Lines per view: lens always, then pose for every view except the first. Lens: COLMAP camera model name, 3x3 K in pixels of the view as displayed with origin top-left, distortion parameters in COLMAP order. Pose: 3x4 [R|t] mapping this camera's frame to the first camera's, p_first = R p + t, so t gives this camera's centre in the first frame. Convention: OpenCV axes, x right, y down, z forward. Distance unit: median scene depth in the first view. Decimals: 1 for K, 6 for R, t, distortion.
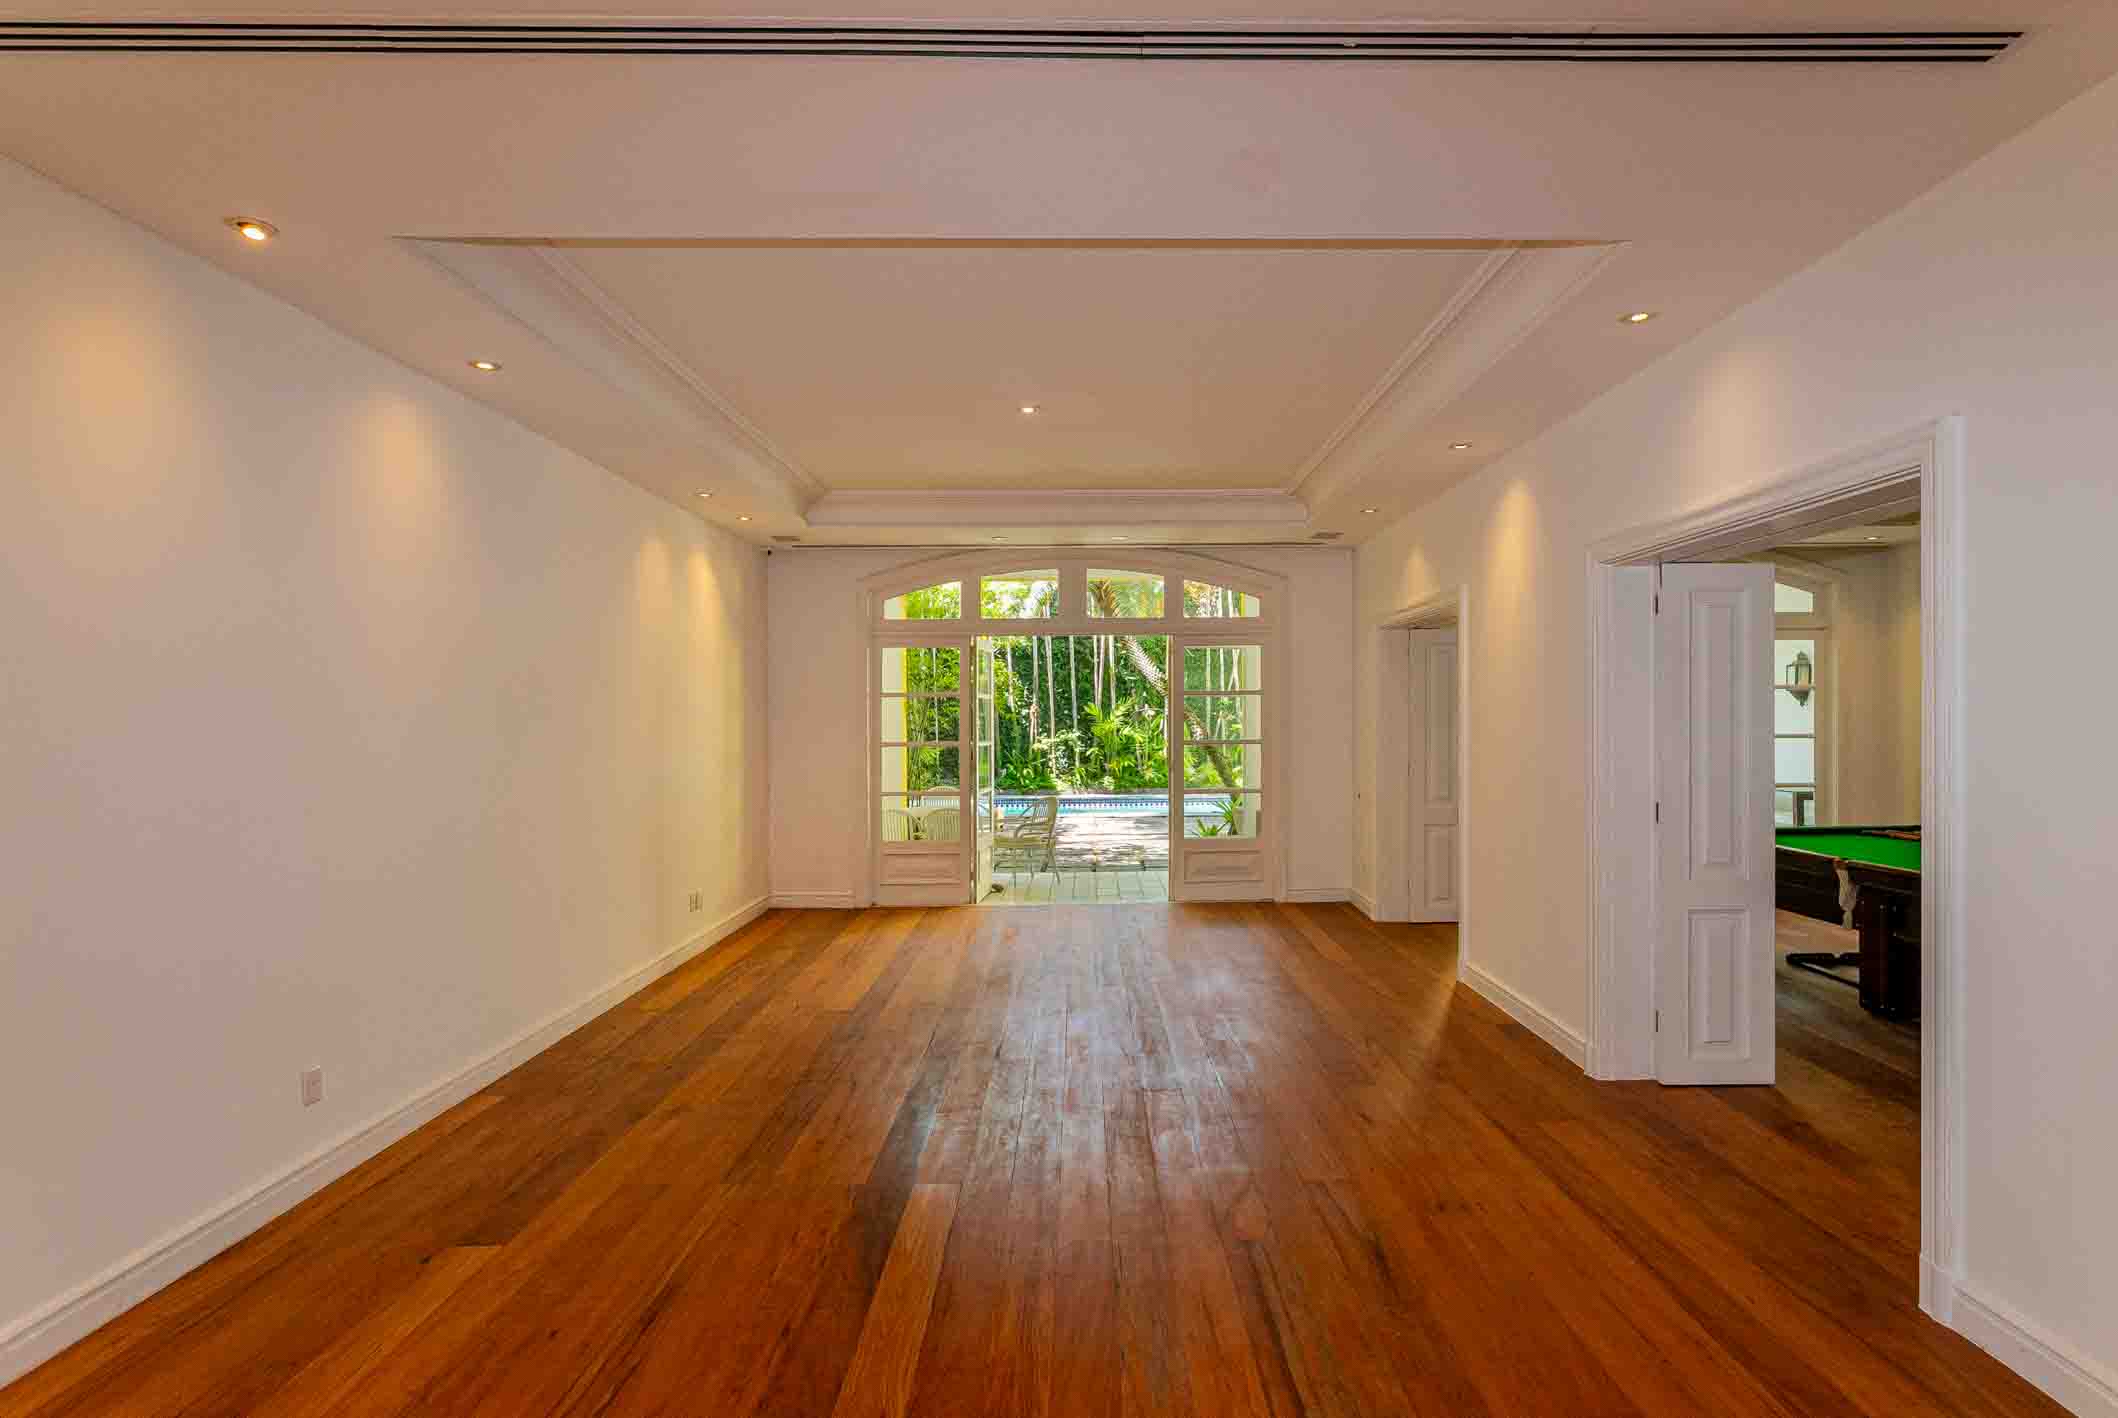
lens RADIAL K [[1110.9, 0, 1078.3], [0, 1110.9, 721.3], [0, 0, 1]] dist [0.007569, 0.001900]
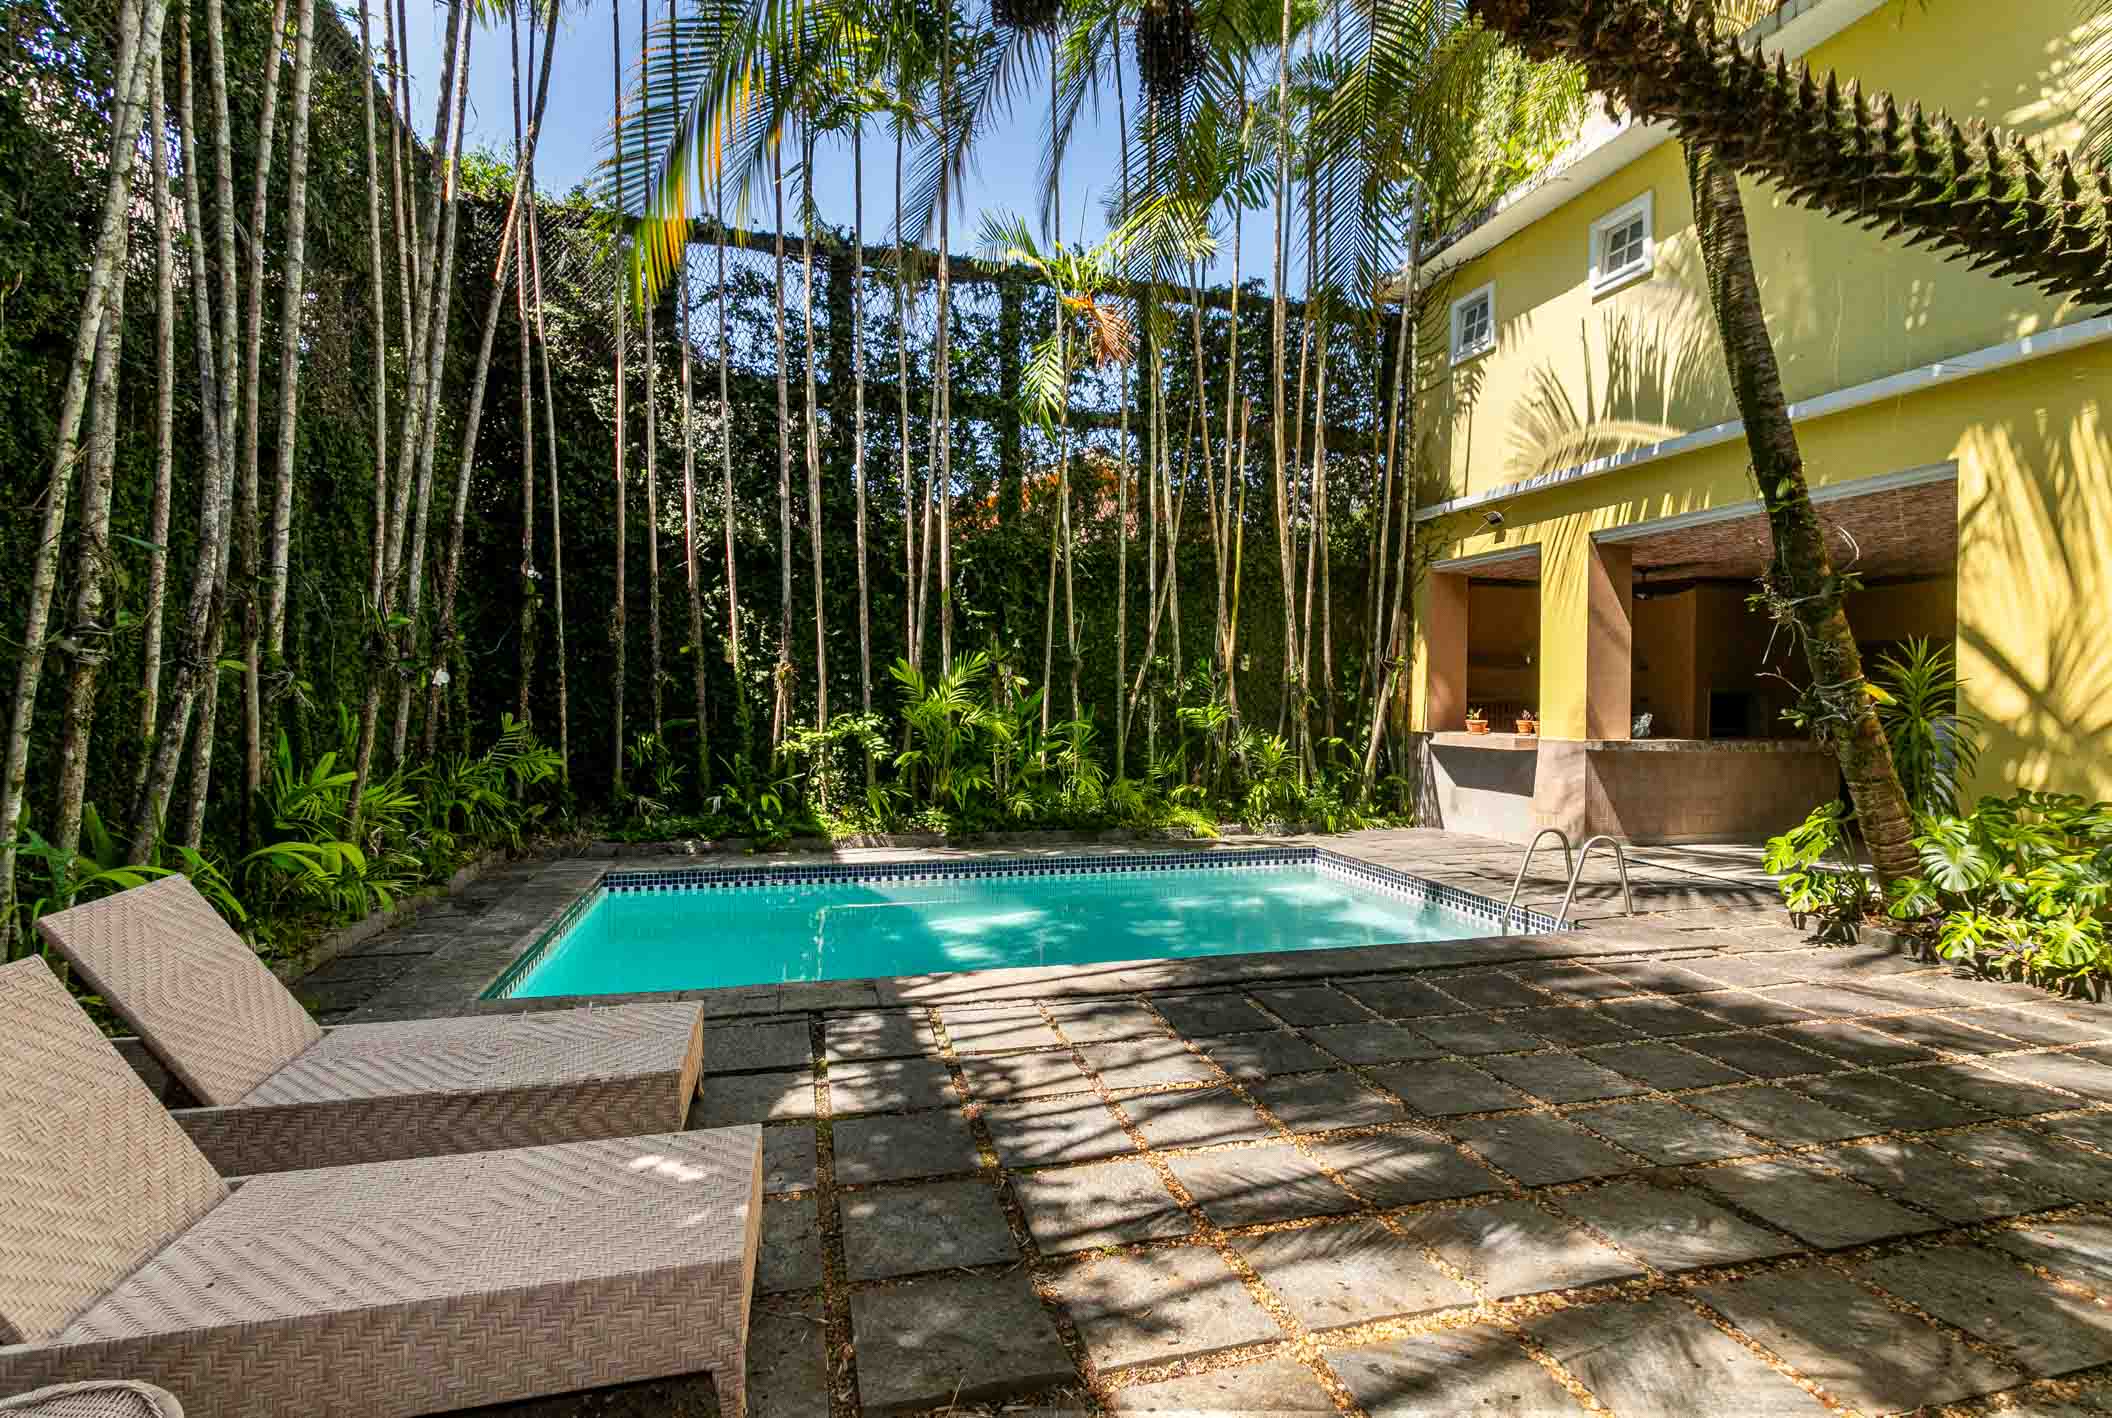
lens RADIAL K [[1010.4, 0, 1051.1], [0, 1010.4, 689.6], [0, 0, 1]] dist [-0.000195, -0.000264]
pose [[0.970785, 0.013810, 0.239554, -0.032303], [-0.012319, 0.999894, -0.007720, -0.000406], [-0.239636, 0.004543, 0.970852, 0.553788]]
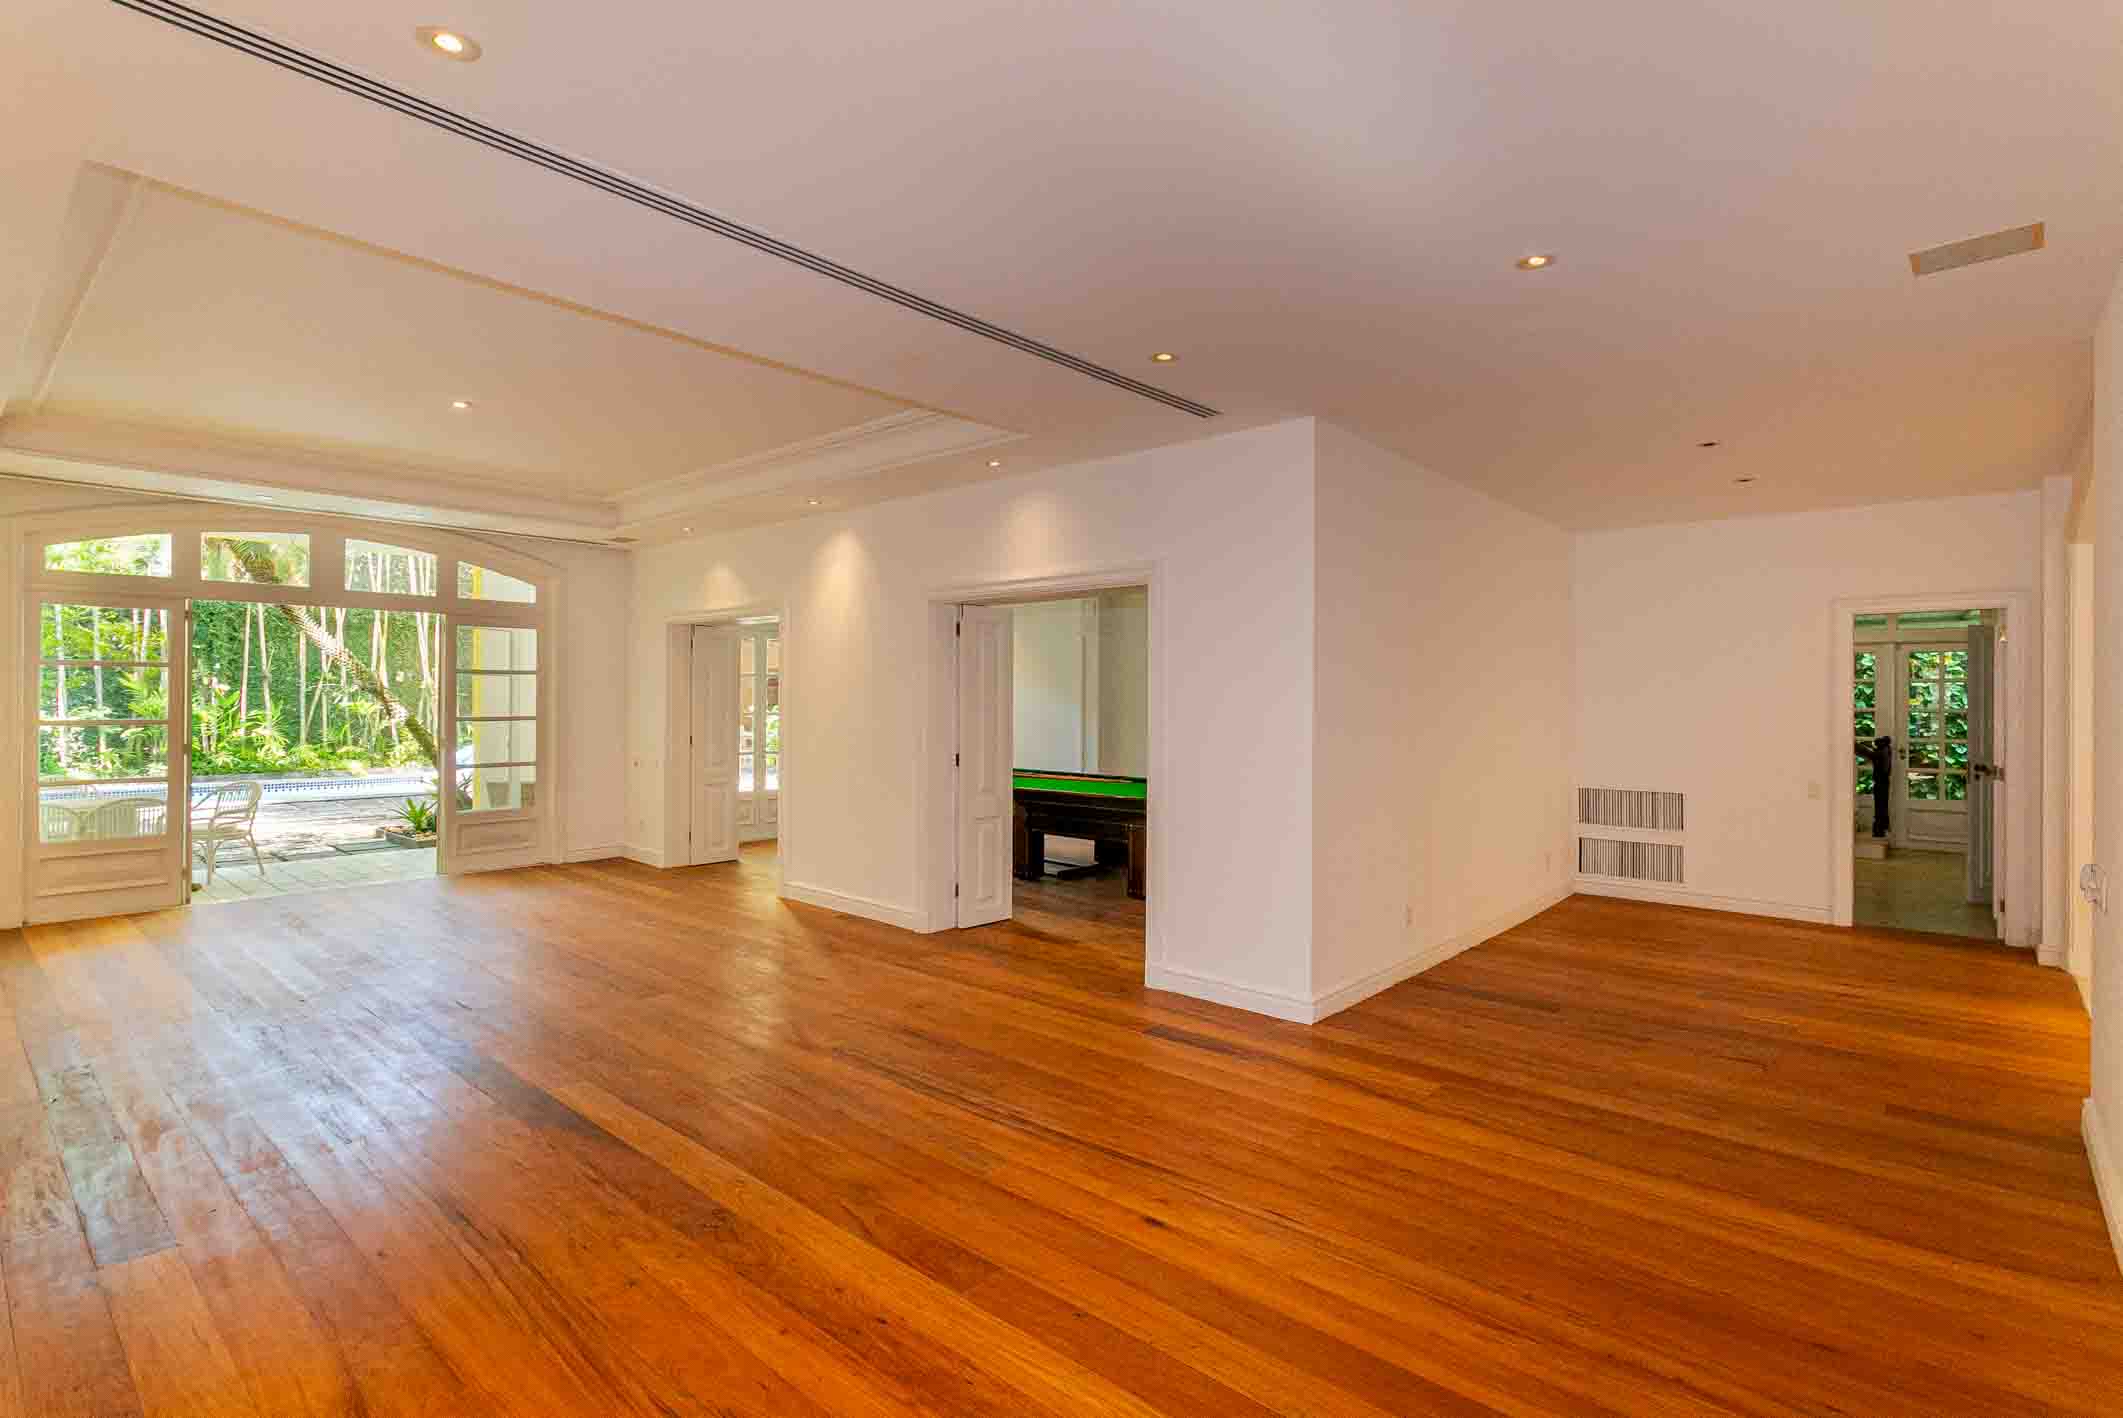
lens RADIAL K [[1015.7, 0, 1063.7], [0, 1015.7, 703.7], [0, 0, 1]] dist [-0.000195, -0.000264]
pose [[0.681796, 0.004073, 0.731531, -0.066932], [-0.006936, 0.999976, 0.000897, 0.000039], [-0.731510, -0.005686, 0.681807, -0.015700]]
